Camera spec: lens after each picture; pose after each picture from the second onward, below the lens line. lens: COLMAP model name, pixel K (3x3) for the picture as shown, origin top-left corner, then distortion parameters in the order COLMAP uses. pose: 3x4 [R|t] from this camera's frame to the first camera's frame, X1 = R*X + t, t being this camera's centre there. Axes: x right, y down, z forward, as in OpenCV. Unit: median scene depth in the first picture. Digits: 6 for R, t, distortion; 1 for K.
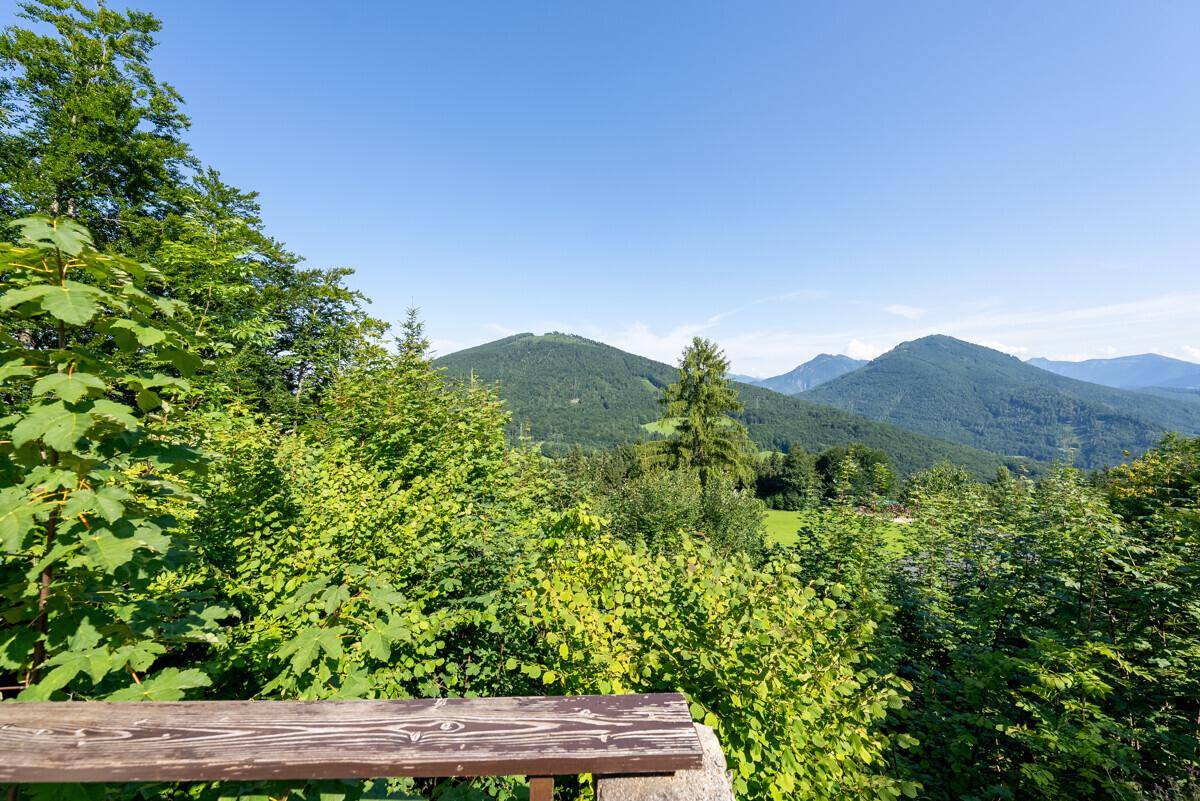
lens RADIAL K [[419.4, 0, 601.0], [0, 419.4, 397.5], [0, 0, 1]] dist [-0.003629, 0.000267]
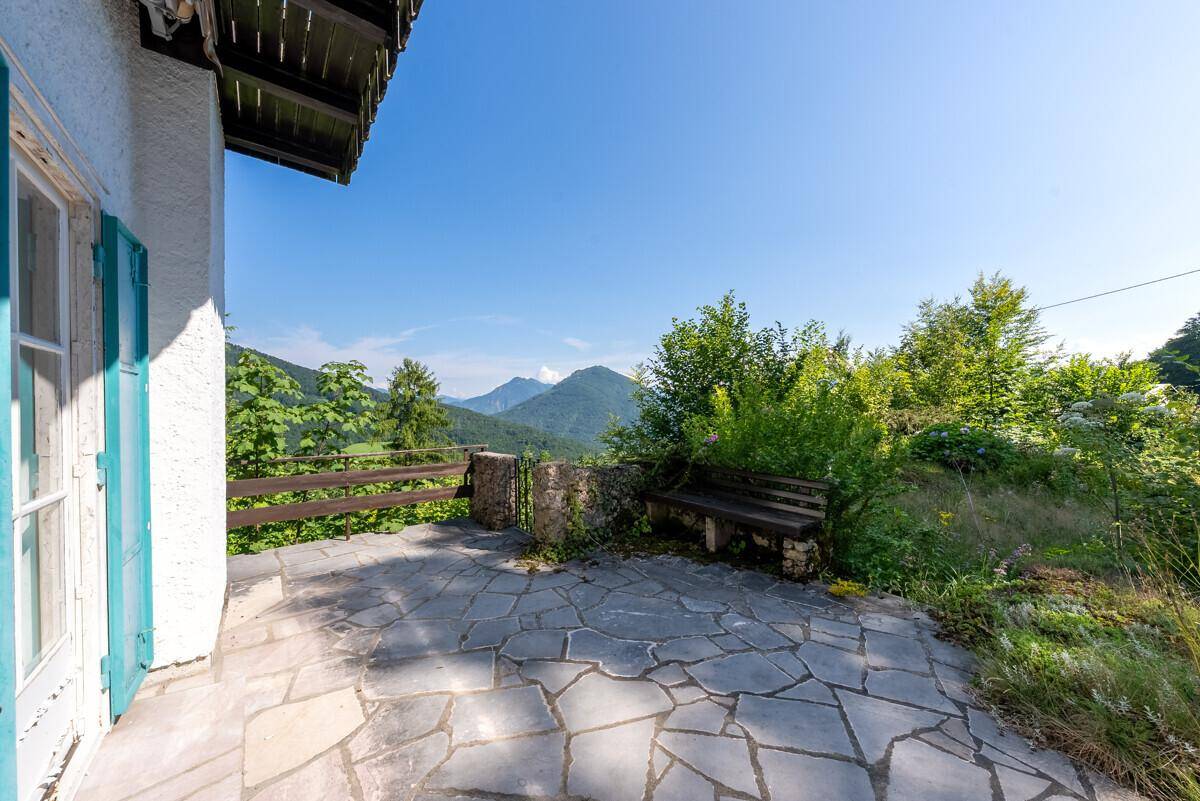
lens RADIAL K [[424.9, 0, 612.0], [0, 424.9, 417.3], [0, 0, 1]] dist [0.001884, 0.000052]
pose [[0.762196, -0.017354, 0.647114, -0.009793], [0.018764, 0.999813, 0.004712, 0.001124], [-0.647074, 0.008551, 0.762379, -0.020276]]
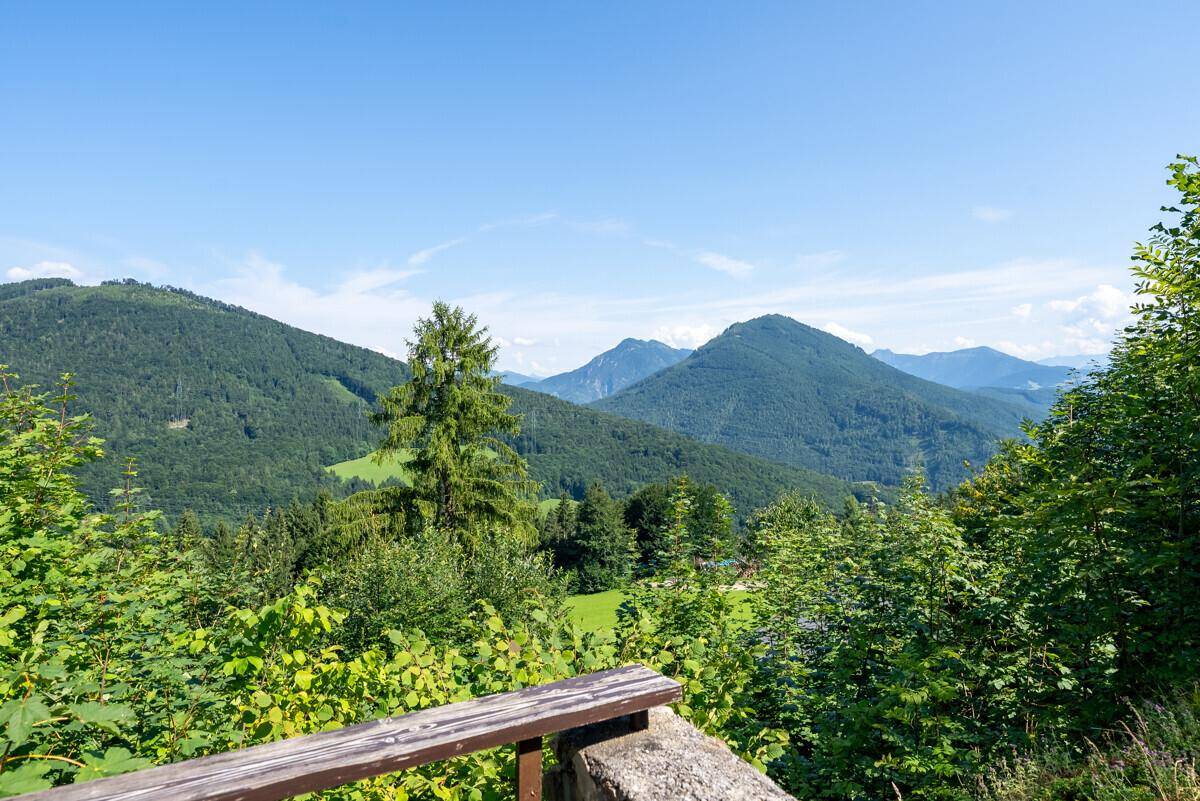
lens RADIAL K [[752.1, 0, 609.8], [0, 752.1, 398.7], [0, 0, 1]] dist [0.007170, -0.003177]
pose [[0.896562, -0.013916, 0.442700, -0.002564], [0.021681, 0.999687, -0.012483, 0.000450], [-0.442387, 0.020790, 0.896583, -0.002215]]
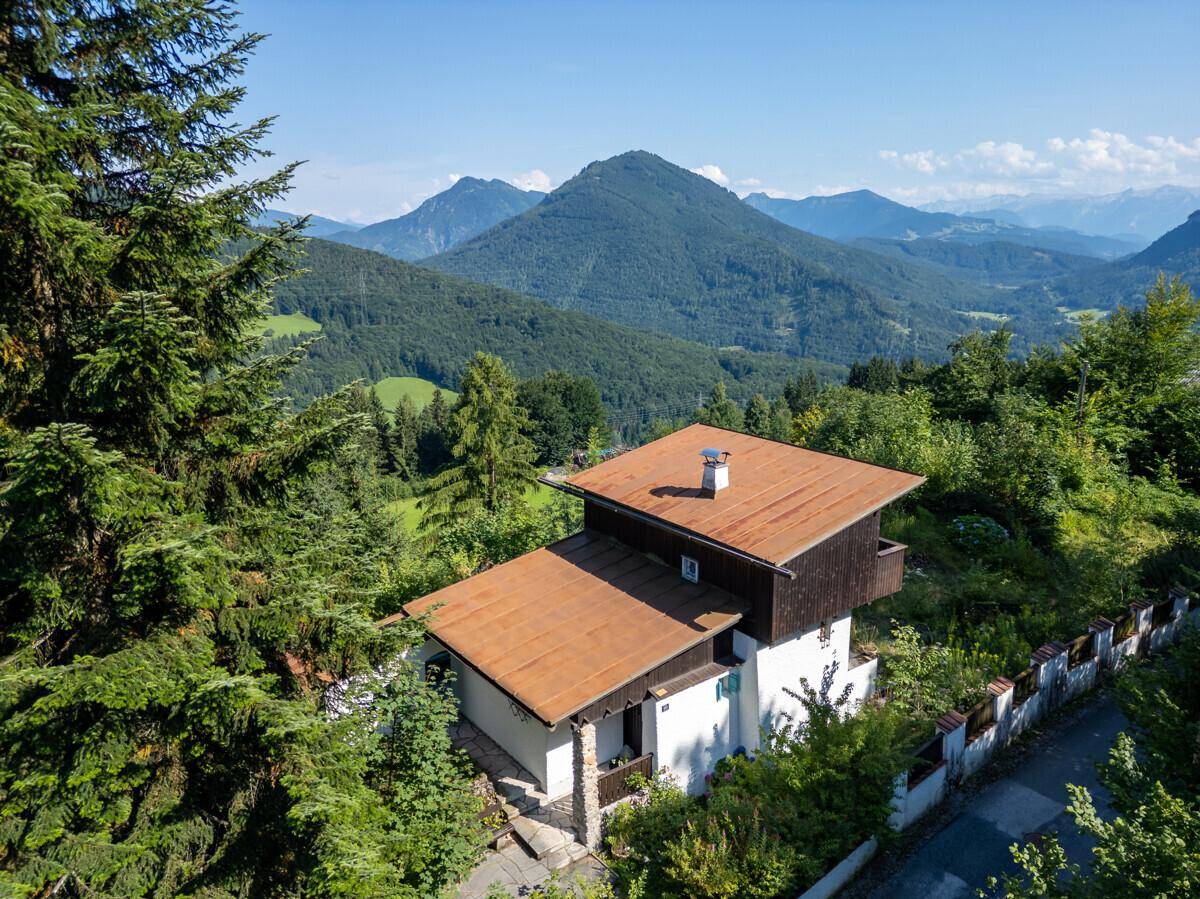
lens RADIAL K [[870.3, 0, 608.9], [0, 870.3, 468.0], [0, 0, 1]] dist [0.079945, -0.081530]
pose [[0.798933, -0.165444, 0.578217, -0.092960], [0.026055, 0.970037, 0.241554, -0.047437], [-0.600856, -0.177920, 0.779305, -0.094043]]
